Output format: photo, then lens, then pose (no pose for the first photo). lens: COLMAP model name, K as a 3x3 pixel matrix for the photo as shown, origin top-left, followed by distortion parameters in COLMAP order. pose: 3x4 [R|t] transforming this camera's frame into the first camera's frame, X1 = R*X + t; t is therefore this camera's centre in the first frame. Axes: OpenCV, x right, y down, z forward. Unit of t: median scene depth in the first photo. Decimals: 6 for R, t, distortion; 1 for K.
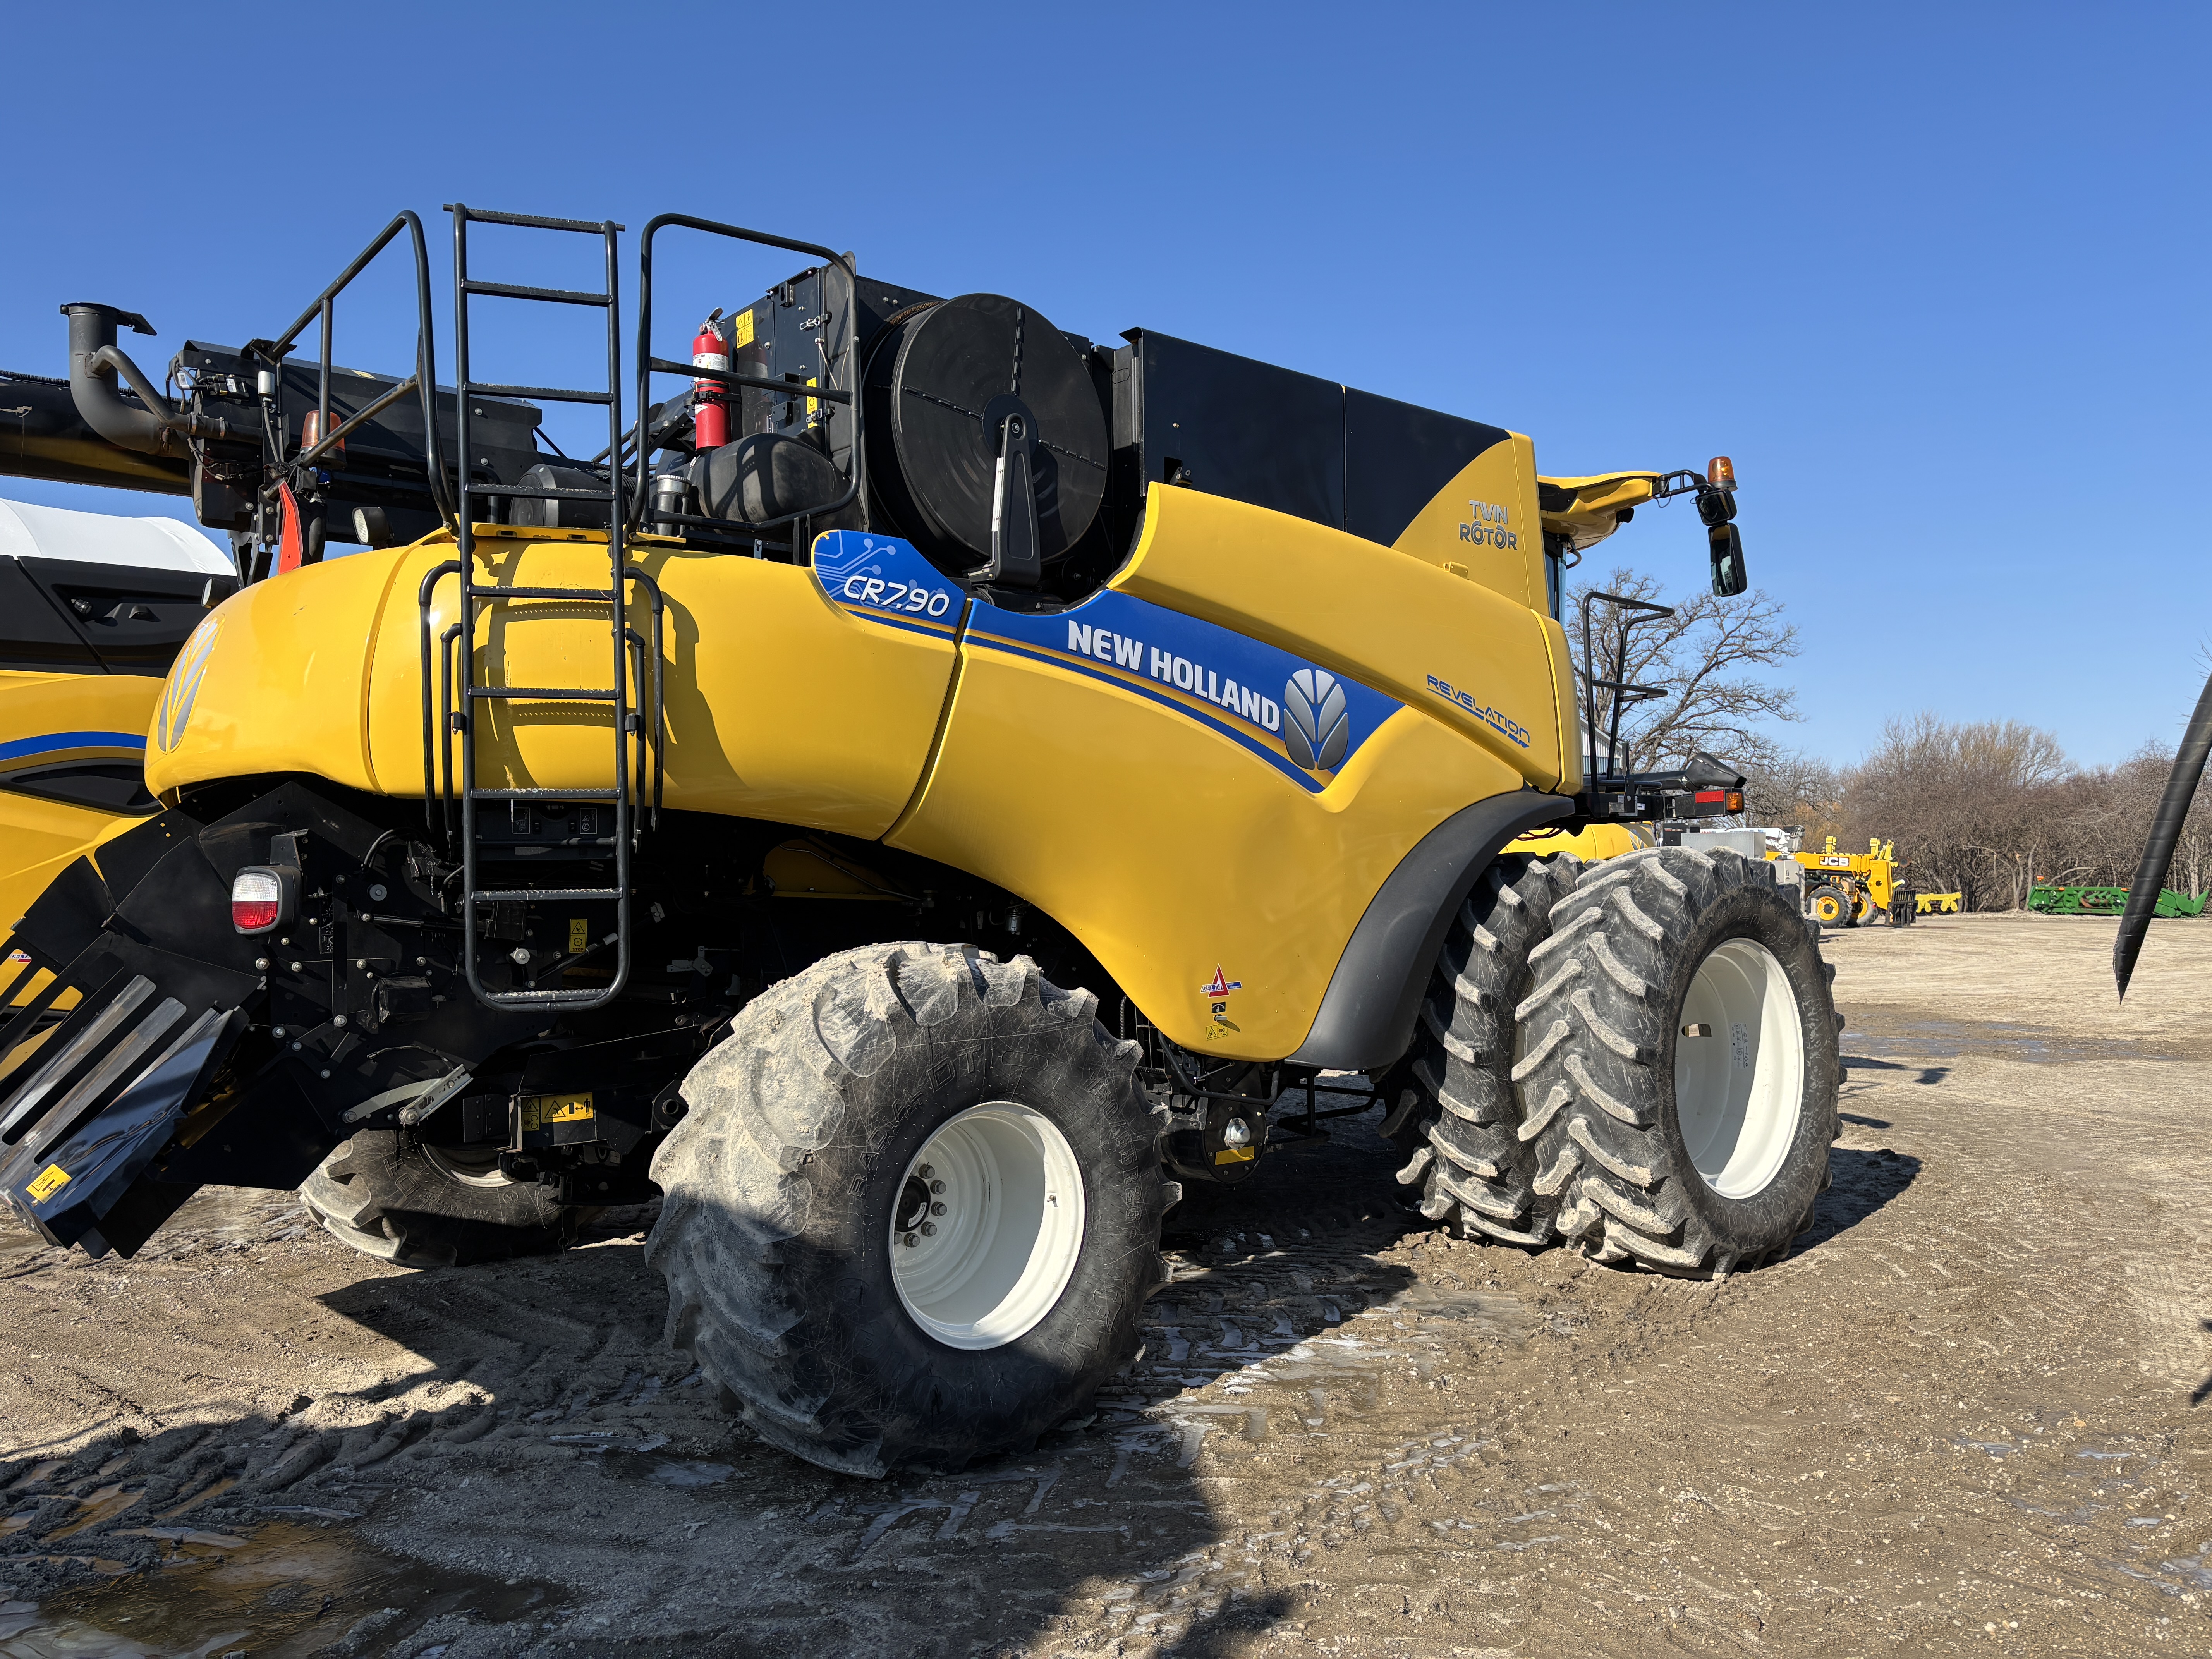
lens RADIAL K [[1654.9, 0, 1113.4], [0, 1654.9, 889.5], [0, 0, 1]] dist [0.124649, -0.188069]
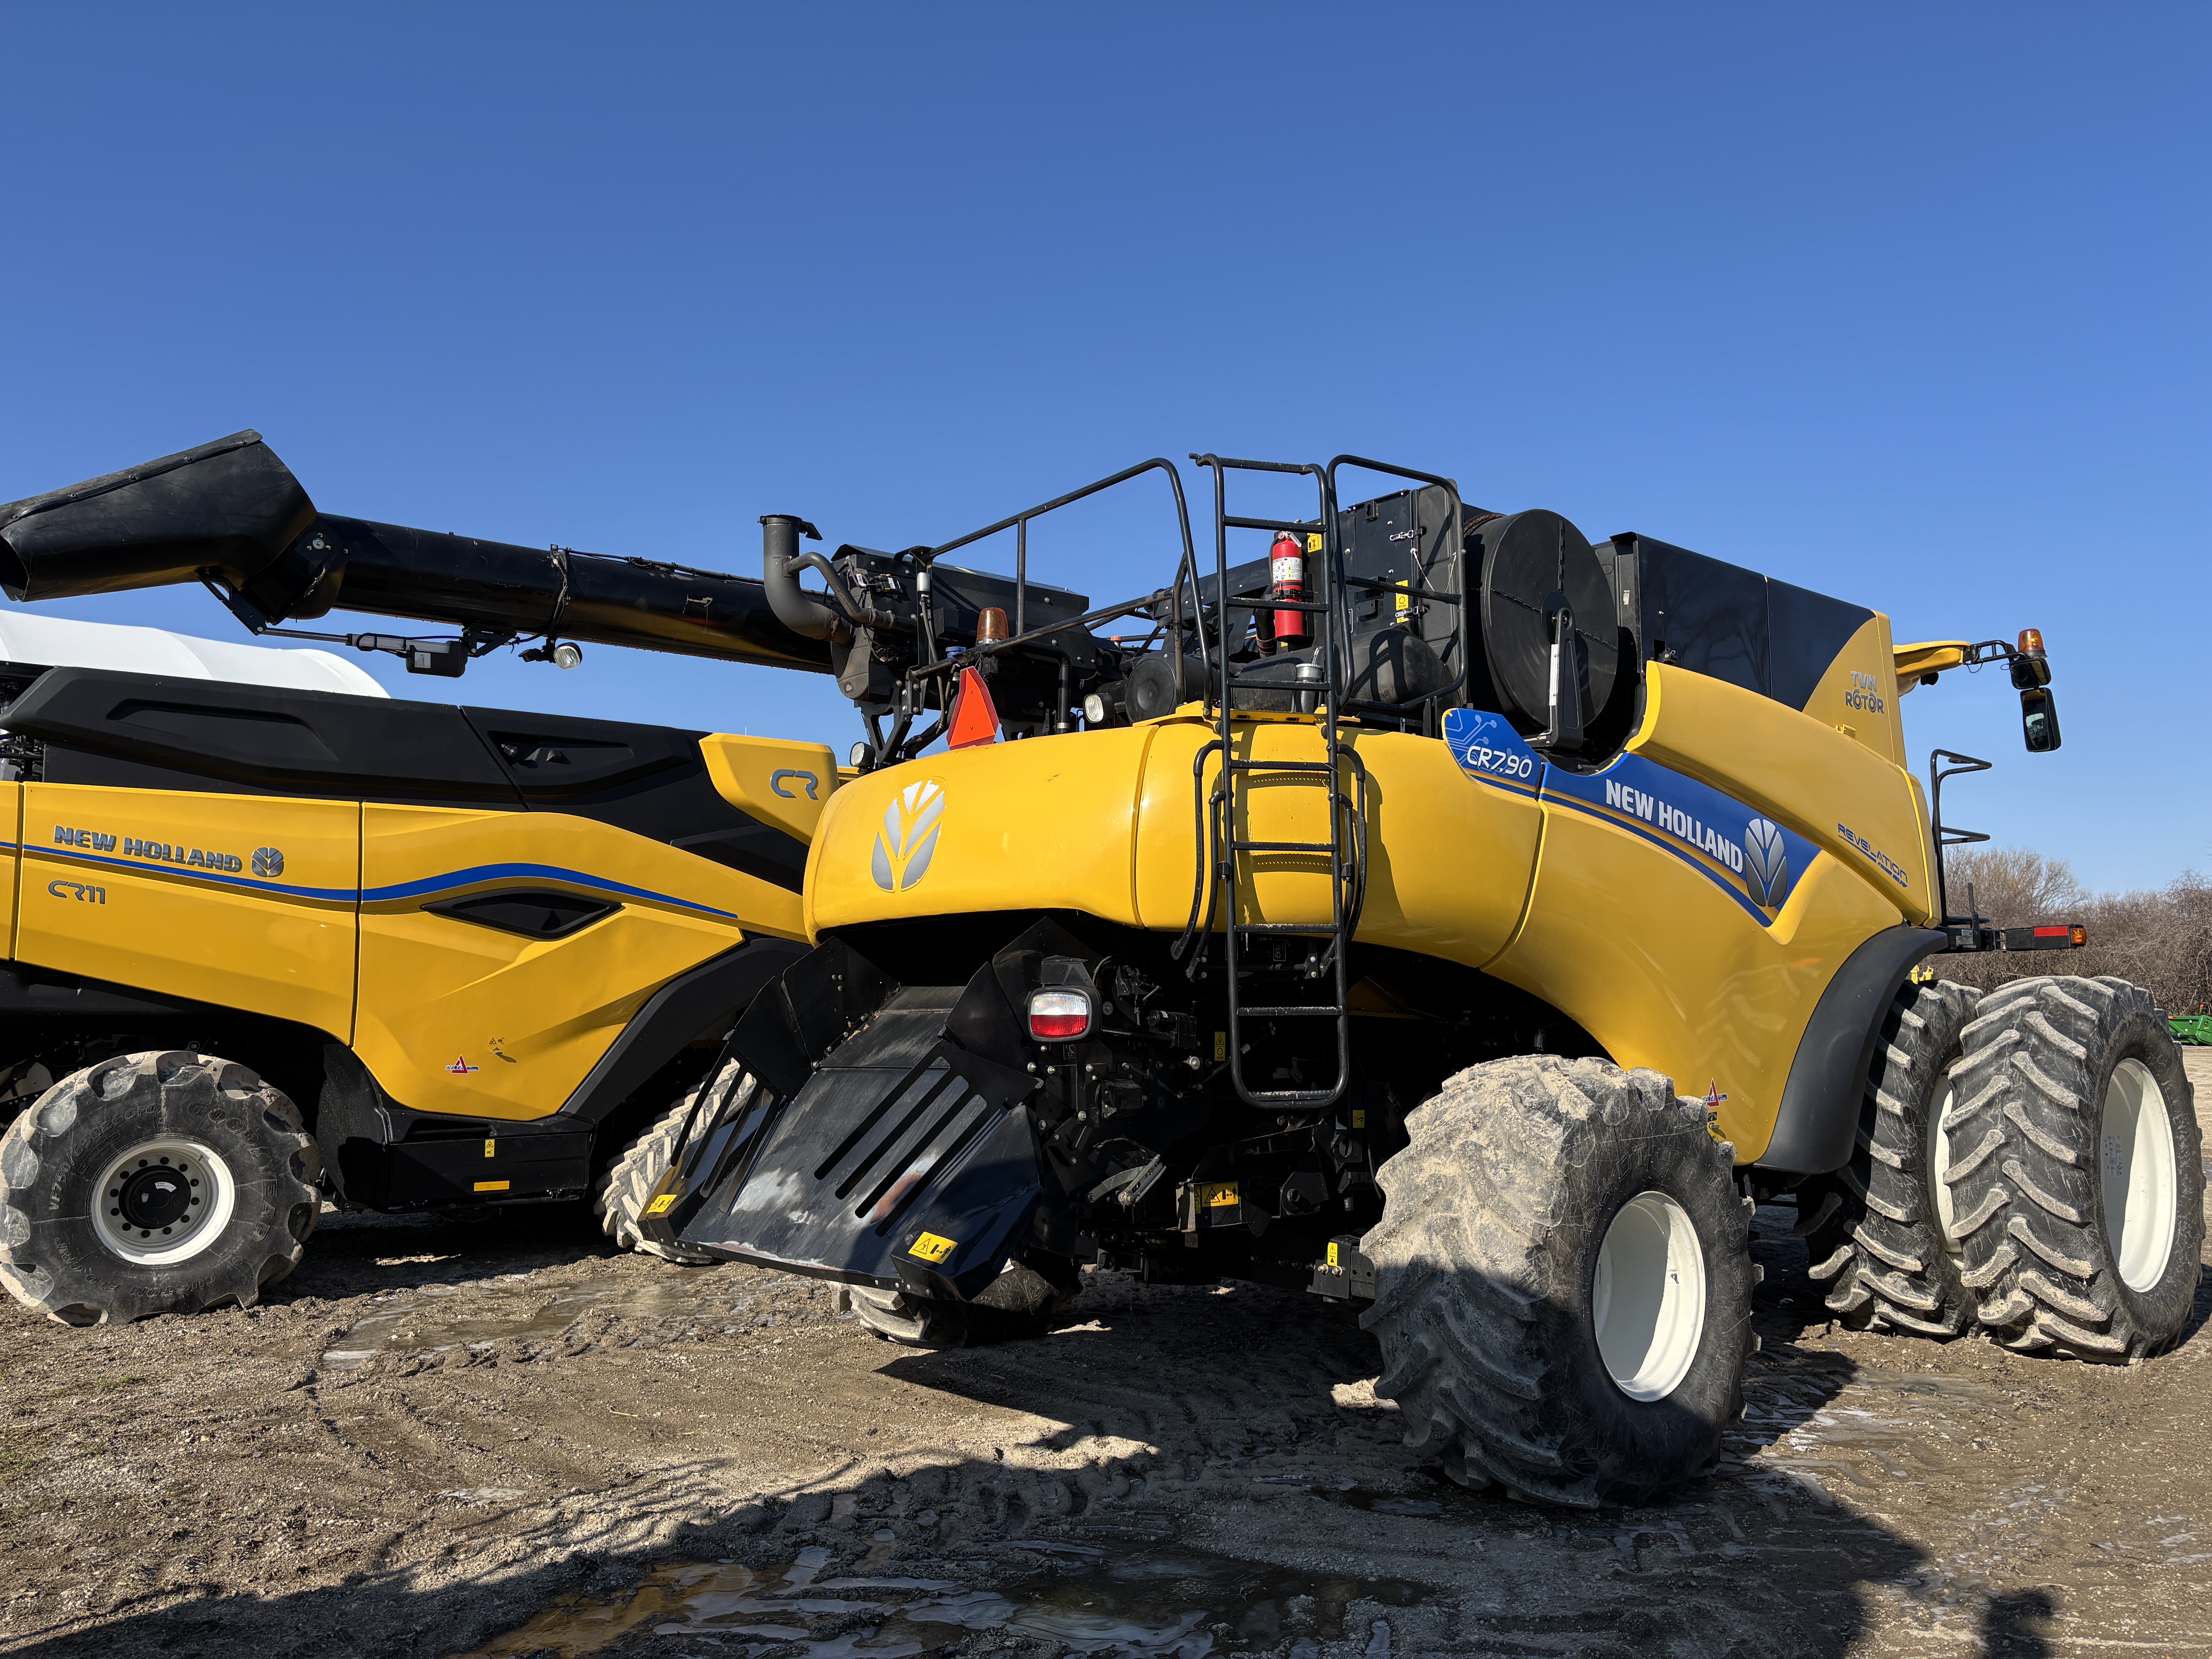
lens RADIAL K [[1687.0, 0, 1100.2], [0, 1687.0, 885.1], [0, 0, 1]] dist [0.014172, 0.030322]
pose [[0.999983, 0.005173, 0.002545, -0.376973], [-0.004971, 0.997260, -0.073804, 0.001332], [-0.002920, 0.073790, 0.997270, -0.174045]]
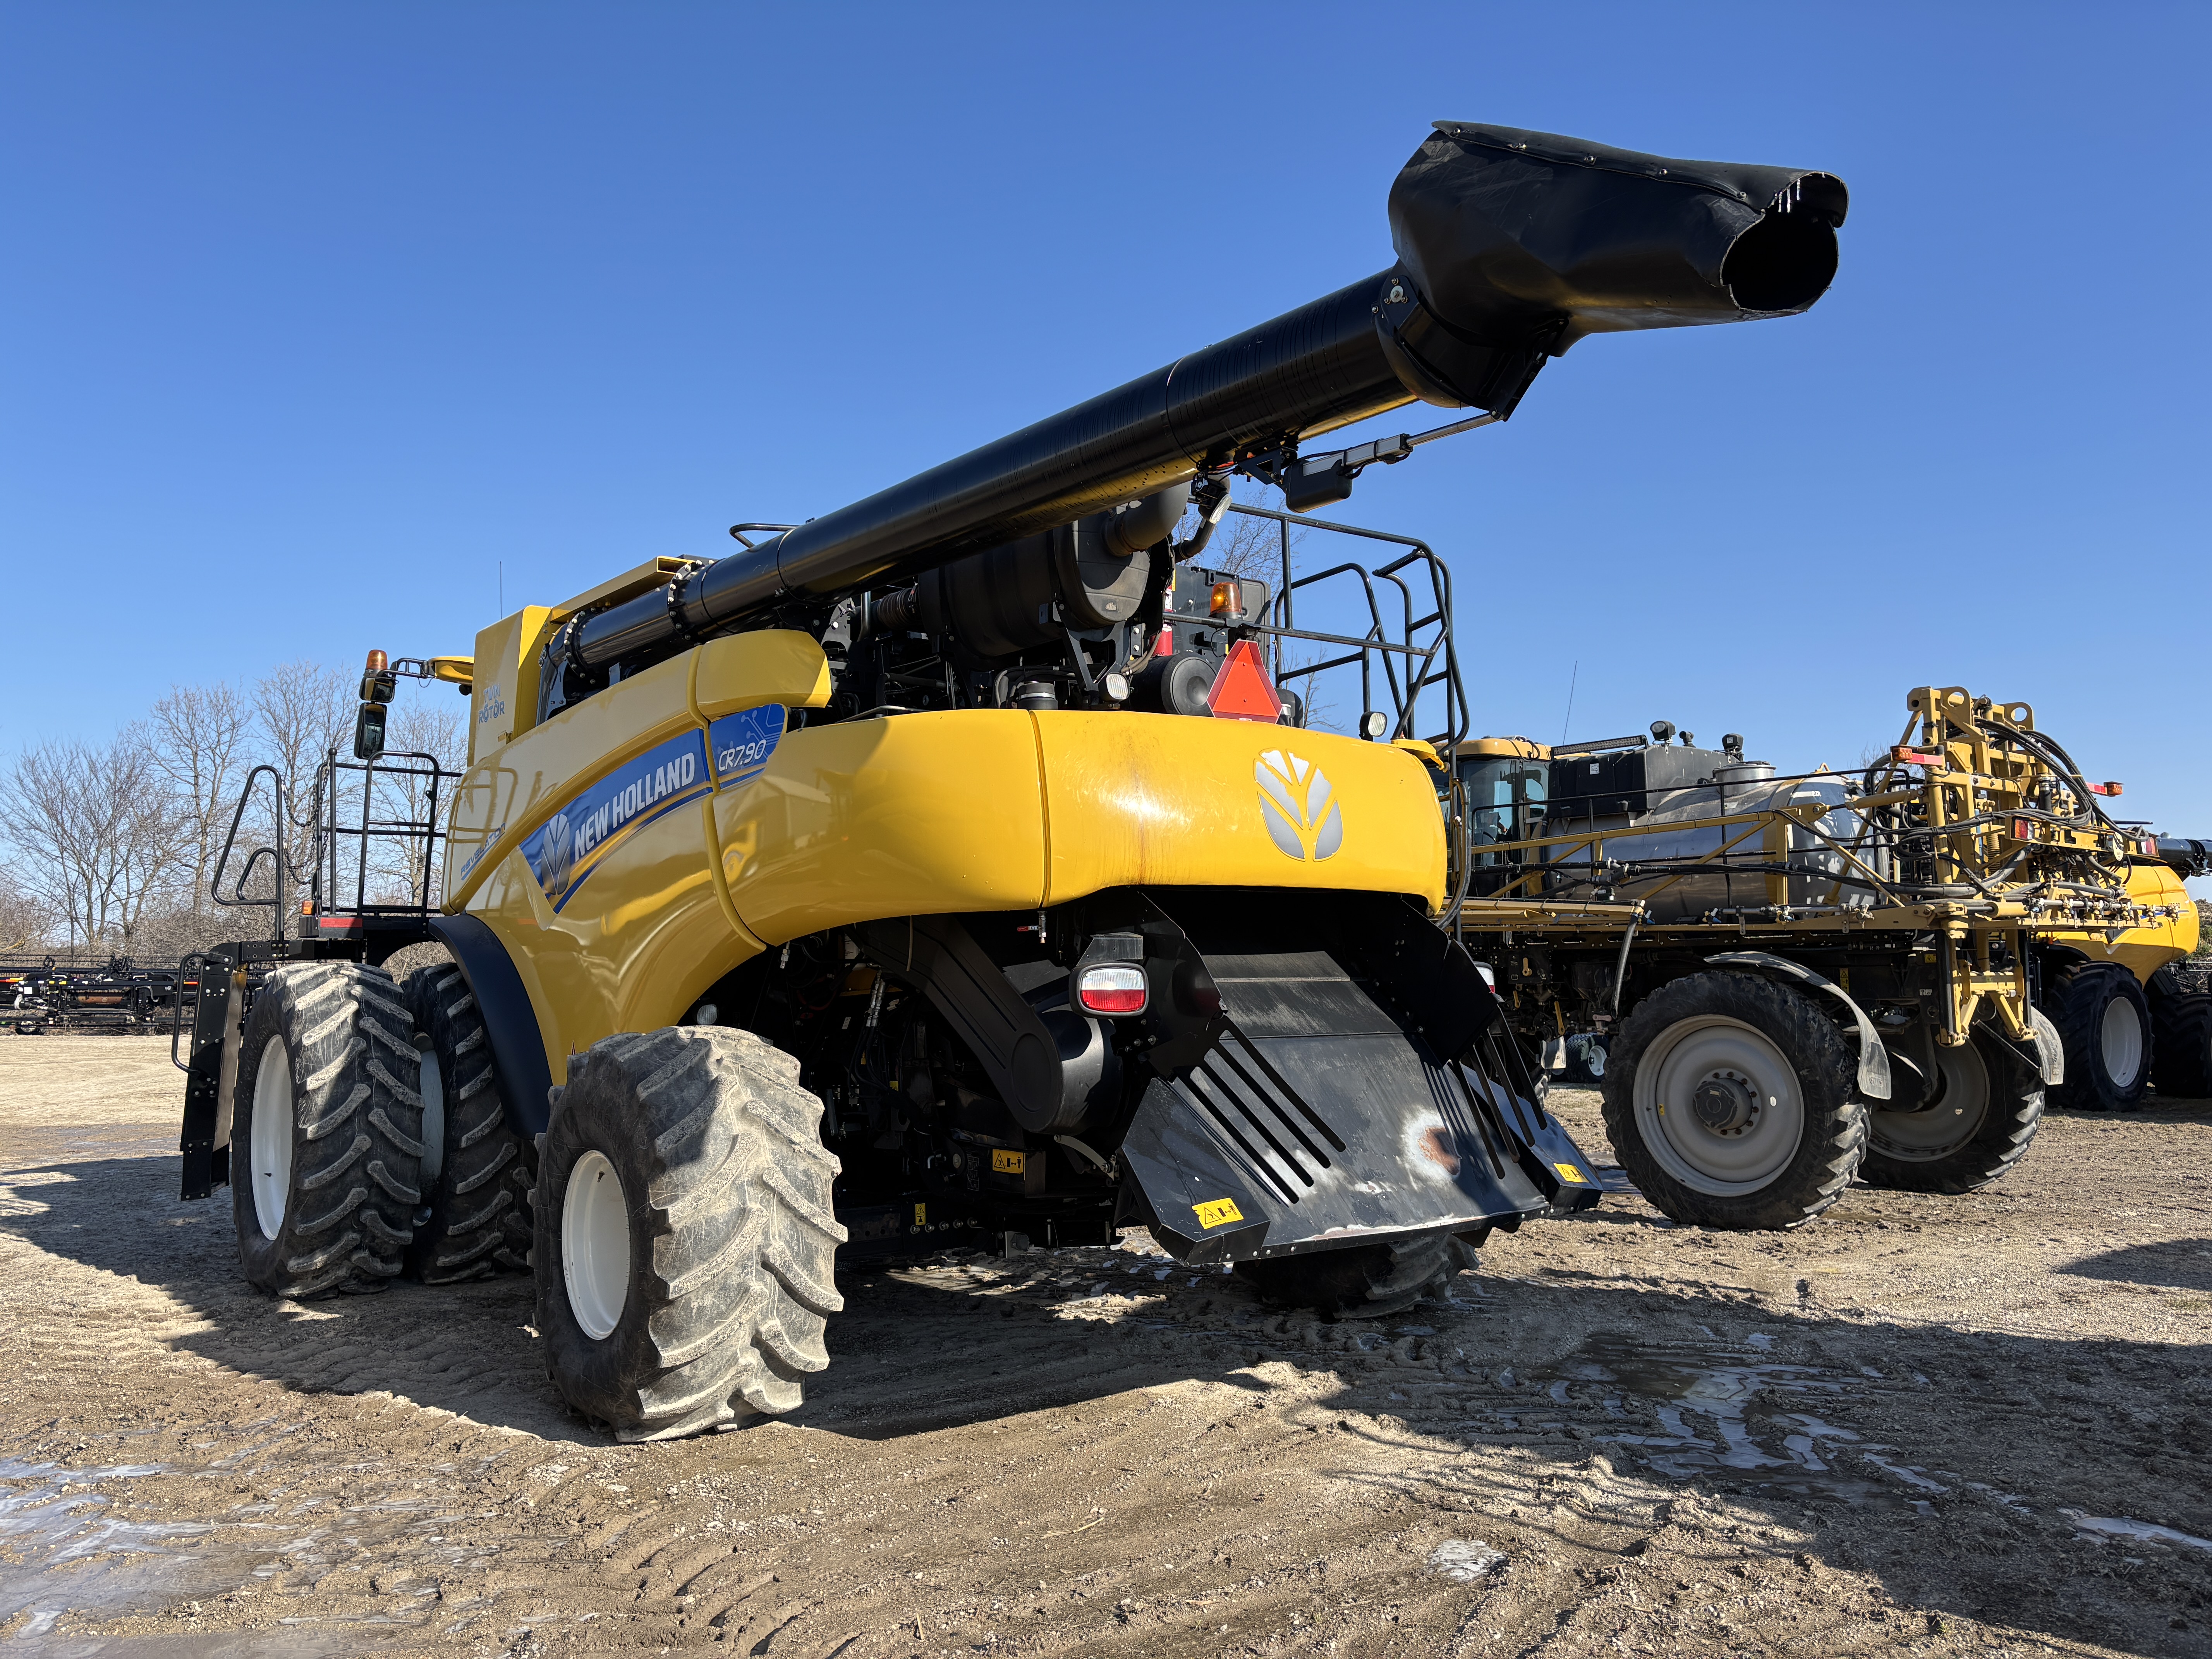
lens RADIAL K [[1687.0, 0, 1100.2], [0, 1687.0, 885.1], [0, 0, 1]] dist [0.014172, 0.030322]
pose [[0.063187, 0.067773, 0.995698, -1.595201], [0.003734, 0.997669, -0.068144, 0.014148], [-0.997995, 0.008023, 0.062786, 0.970705]]
